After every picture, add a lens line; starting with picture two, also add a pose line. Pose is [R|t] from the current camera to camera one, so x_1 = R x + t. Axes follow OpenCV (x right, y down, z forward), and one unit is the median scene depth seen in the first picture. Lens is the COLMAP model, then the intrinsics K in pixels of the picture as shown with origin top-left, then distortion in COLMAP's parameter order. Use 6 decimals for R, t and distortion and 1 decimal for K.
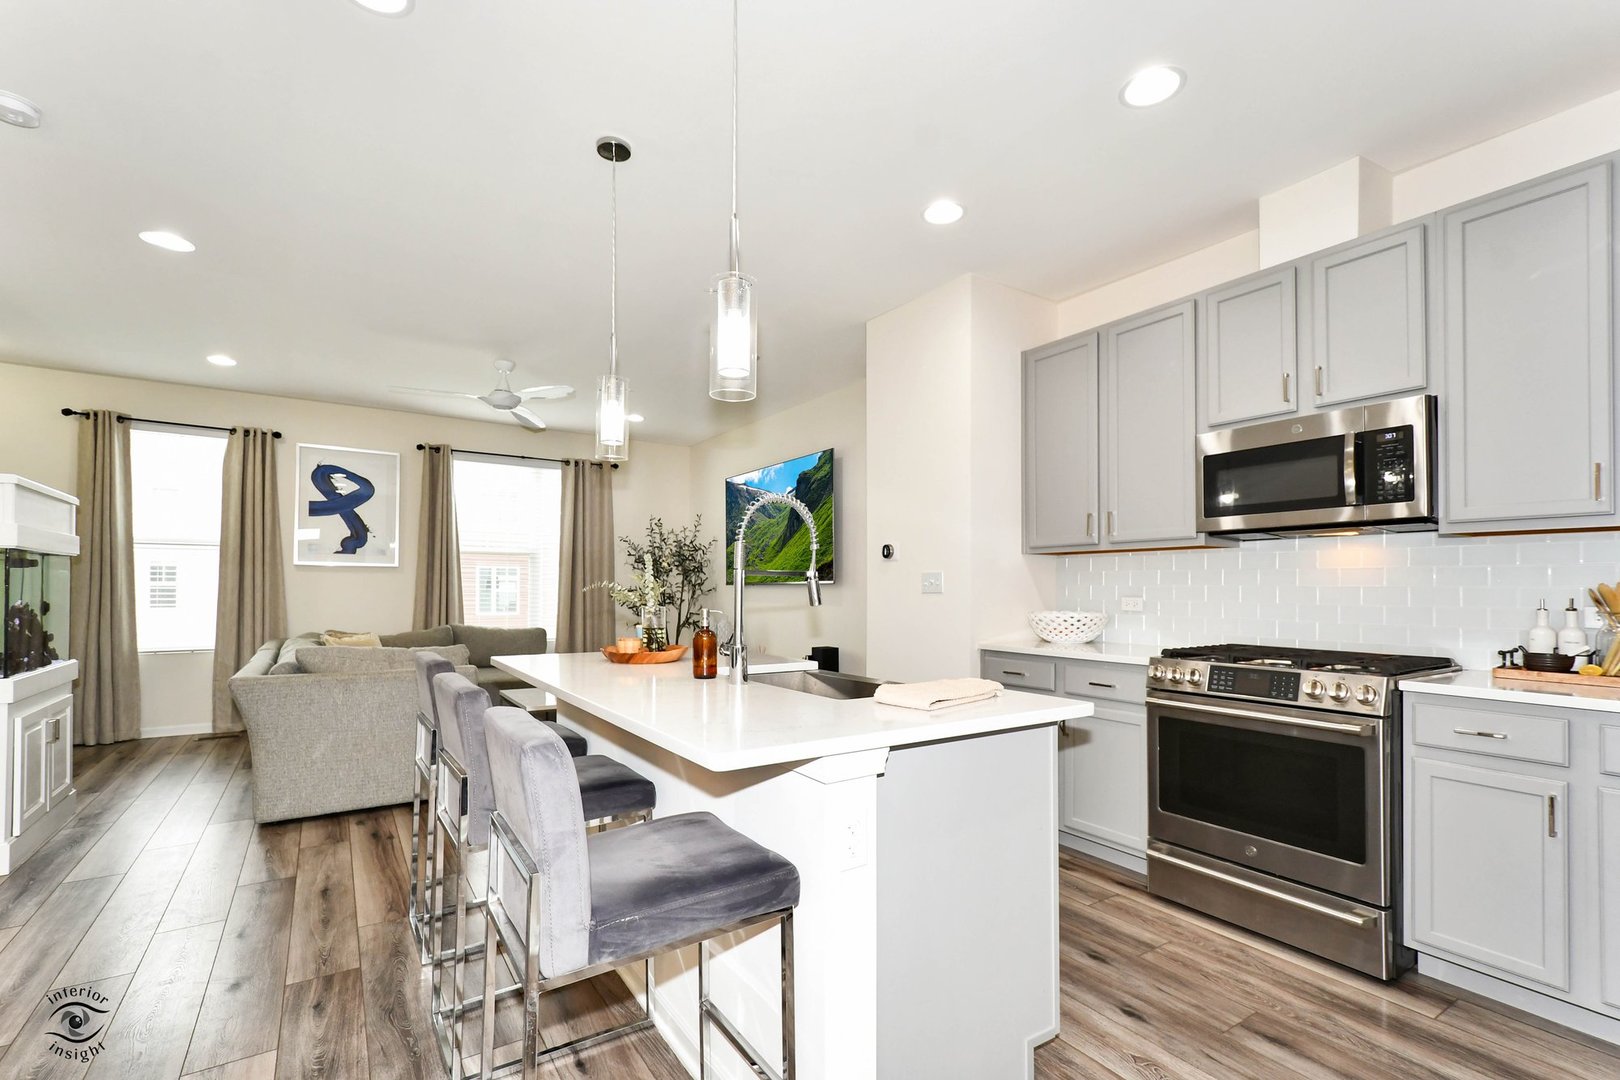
lens RADIAL K [[741.4, 0, 840.6], [0, 741.4, 570.9], [0, 0, 1]] dist [0.006033, -0.002048]
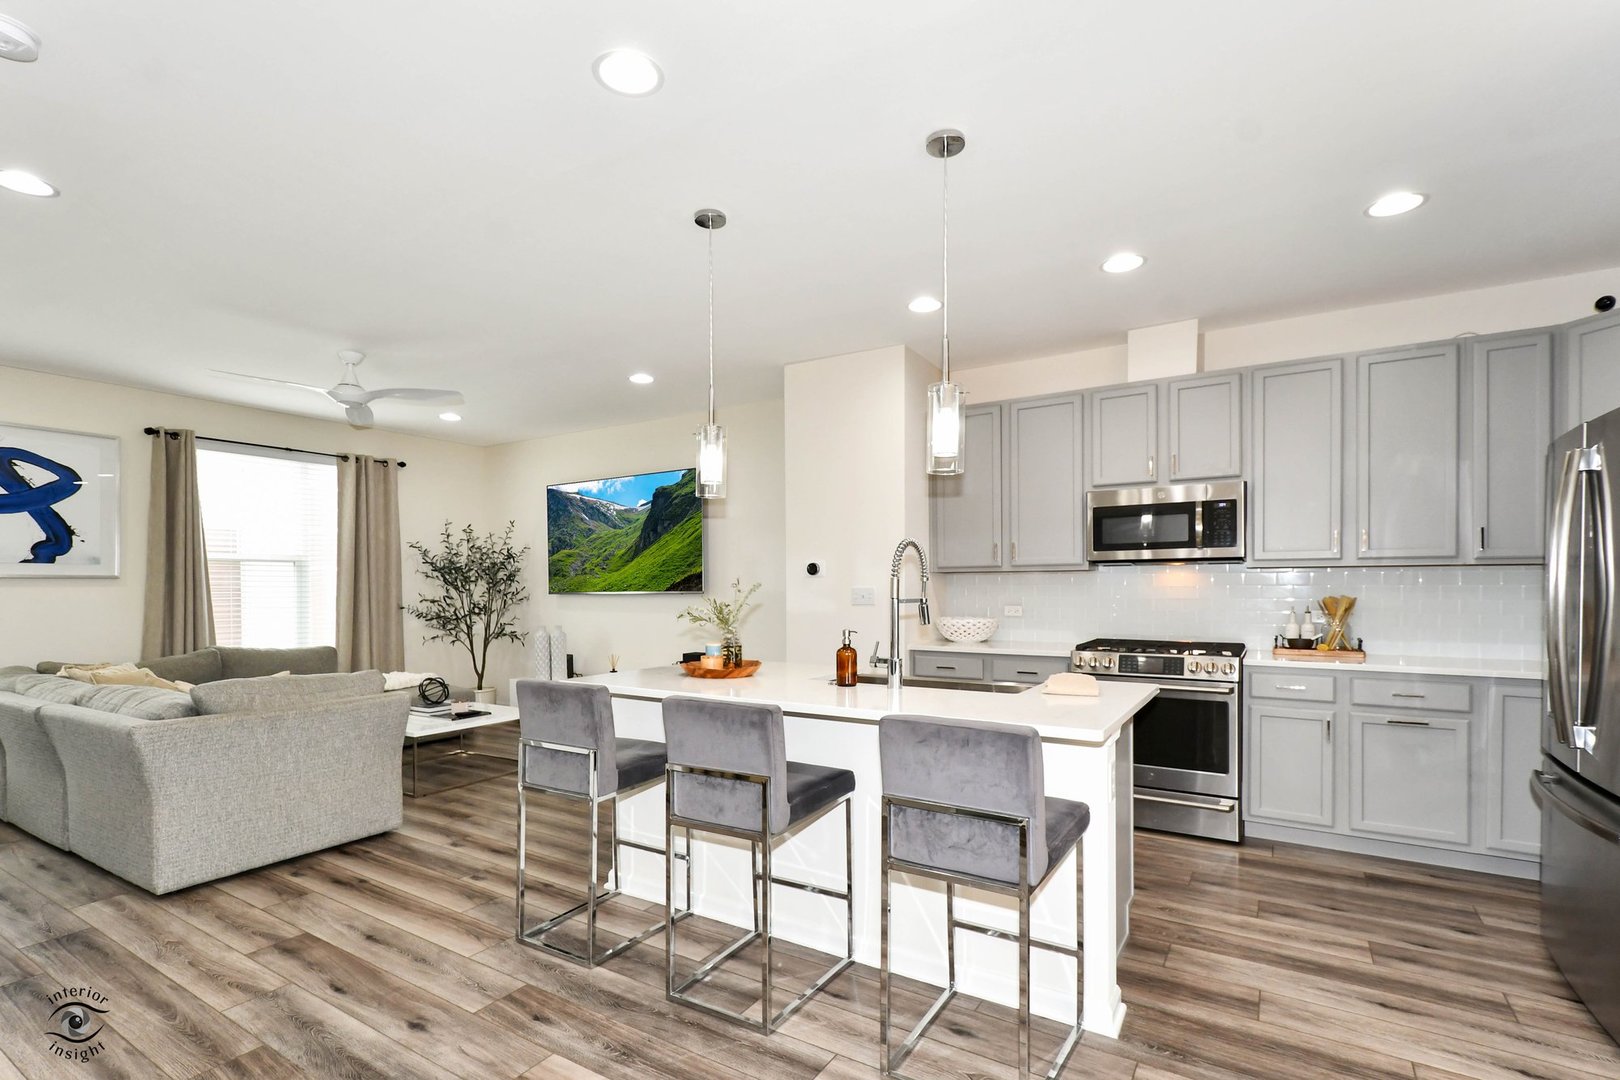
lens RADIAL K [[726.2, 0, 813.4], [0, 726.2, 584.3], [0, 0, 1]] dist [0.010575, -0.000290]
pose [[0.918688, -0.011775, 0.394808, -0.261962], [0.002199, 0.999693, 0.024697, -0.020555], [-0.394978, -0.021820, 0.918431, -0.033641]]
